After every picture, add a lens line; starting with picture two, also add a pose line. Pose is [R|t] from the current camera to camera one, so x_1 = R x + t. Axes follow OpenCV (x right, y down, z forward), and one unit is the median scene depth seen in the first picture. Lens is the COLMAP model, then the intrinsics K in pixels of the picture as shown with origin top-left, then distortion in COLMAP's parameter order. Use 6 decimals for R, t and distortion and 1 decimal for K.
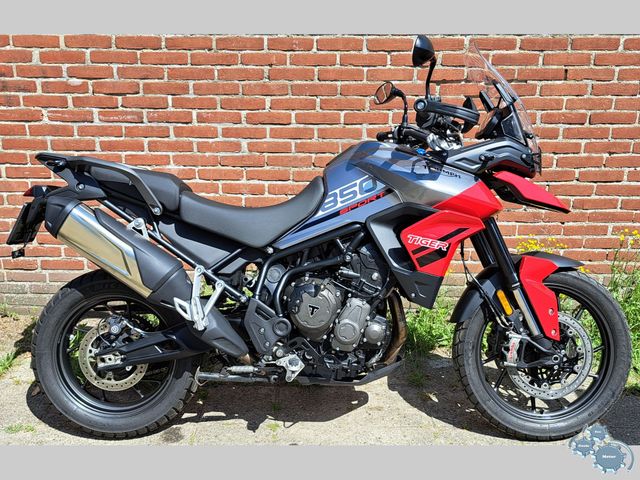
lens RADIAL K [[452.4, 0, 337.7], [0, 452.4, 237.6], [0, 0, 1]] dist [0.047507, -0.015807]
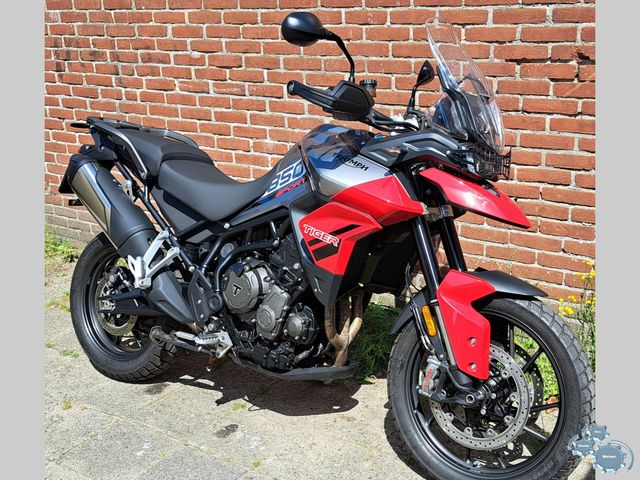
lens RADIAL K [[533.5, 0, 409.0], [0, 533.5, 233.4], [0, 0, 1]] dist [0.064563, -0.017462]
pose [[0.918996, 0.136116, -0.370026, 0.574692], [-0.138900, 0.990119, 0.019250, -0.028820], [0.368990, 0.033706, 0.928822, 0.038463]]
